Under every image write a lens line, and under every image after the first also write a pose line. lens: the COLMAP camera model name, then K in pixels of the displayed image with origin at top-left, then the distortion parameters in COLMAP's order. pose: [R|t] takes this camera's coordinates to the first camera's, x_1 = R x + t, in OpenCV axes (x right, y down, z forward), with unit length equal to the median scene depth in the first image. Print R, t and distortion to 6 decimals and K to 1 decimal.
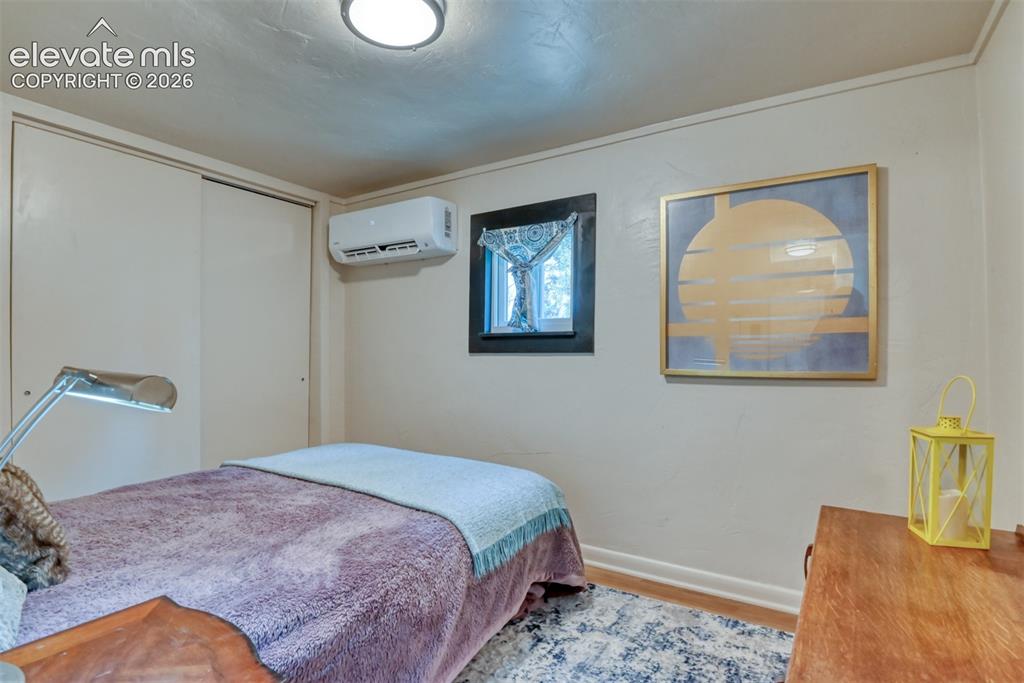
lens RADIAL K [[516.0, 0, 507.2], [0, 516.0, 349.2], [0, 0, 1]] dist [-0.019862, -0.005707]
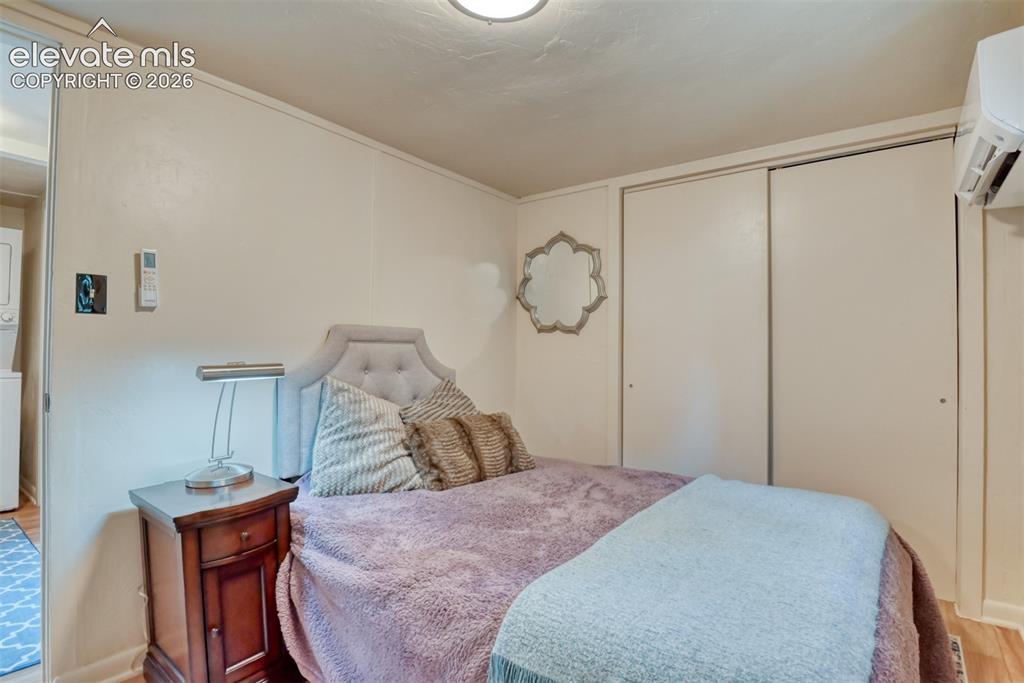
lens RADIAL K [[516.0, 0, 509.6], [0, 516.0, 340.8], [0, 0, 1]] dist [-0.019862, -0.005707]
pose [[-0.089944, -0.026845, -0.995585, 0.835931], [-0.000846, 0.999638, -0.026878, 0.000851], [0.995946, -0.001576, -0.089934, 1.402807]]
